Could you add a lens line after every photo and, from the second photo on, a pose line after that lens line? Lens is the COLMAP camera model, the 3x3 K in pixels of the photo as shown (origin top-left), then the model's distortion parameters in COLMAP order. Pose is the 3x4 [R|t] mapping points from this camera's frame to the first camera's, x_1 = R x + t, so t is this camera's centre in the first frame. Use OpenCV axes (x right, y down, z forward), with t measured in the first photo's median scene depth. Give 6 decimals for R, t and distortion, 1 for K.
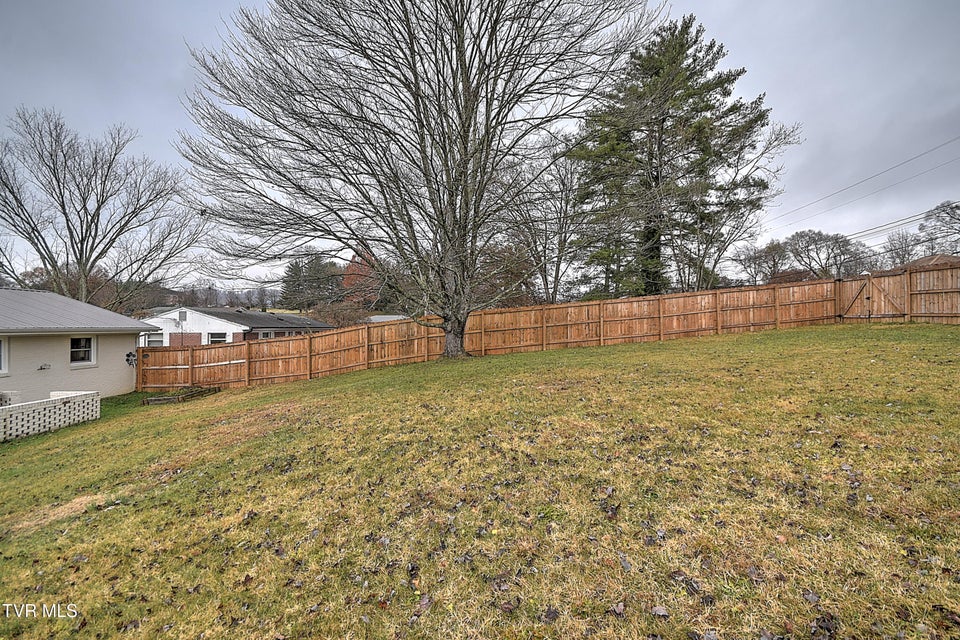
lens RADIAL K [[428.2, 0, 480.5], [0, 428.2, 320.6], [0, 0, 1]] dist [0.000397, -0.000439]
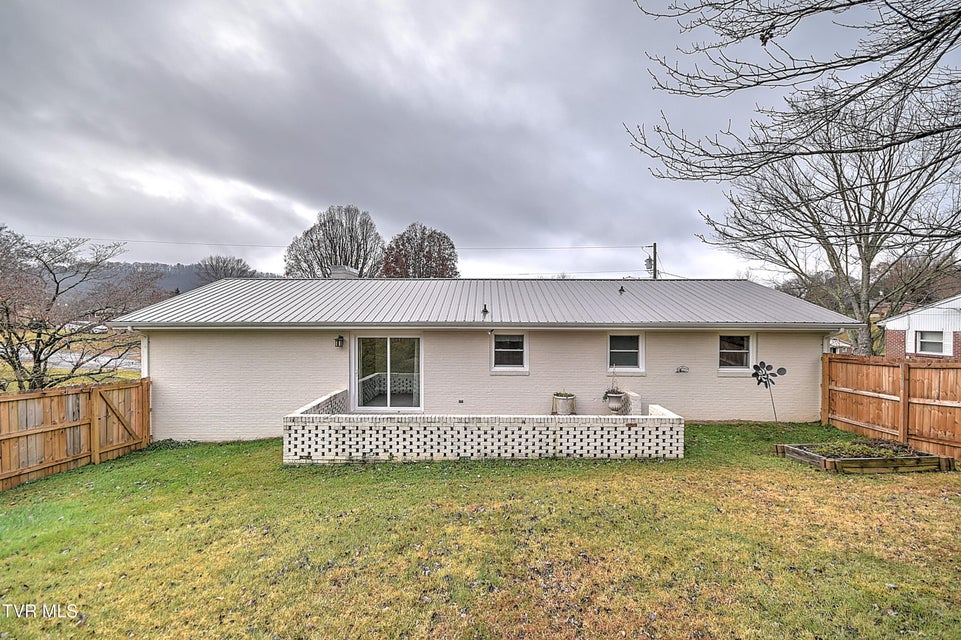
lens RADIAL K [[428.6, 0, 481.0], [0, 428.6, 317.9], [0, 0, 1]] dist [0.000397, -0.000439]
pose [[0.000771, 0.002843, -0.999996, -0.231271], [0.006206, 0.999977, 0.002848, 0.005448], [0.999980, -0.006208, 0.000753, 0.711603]]
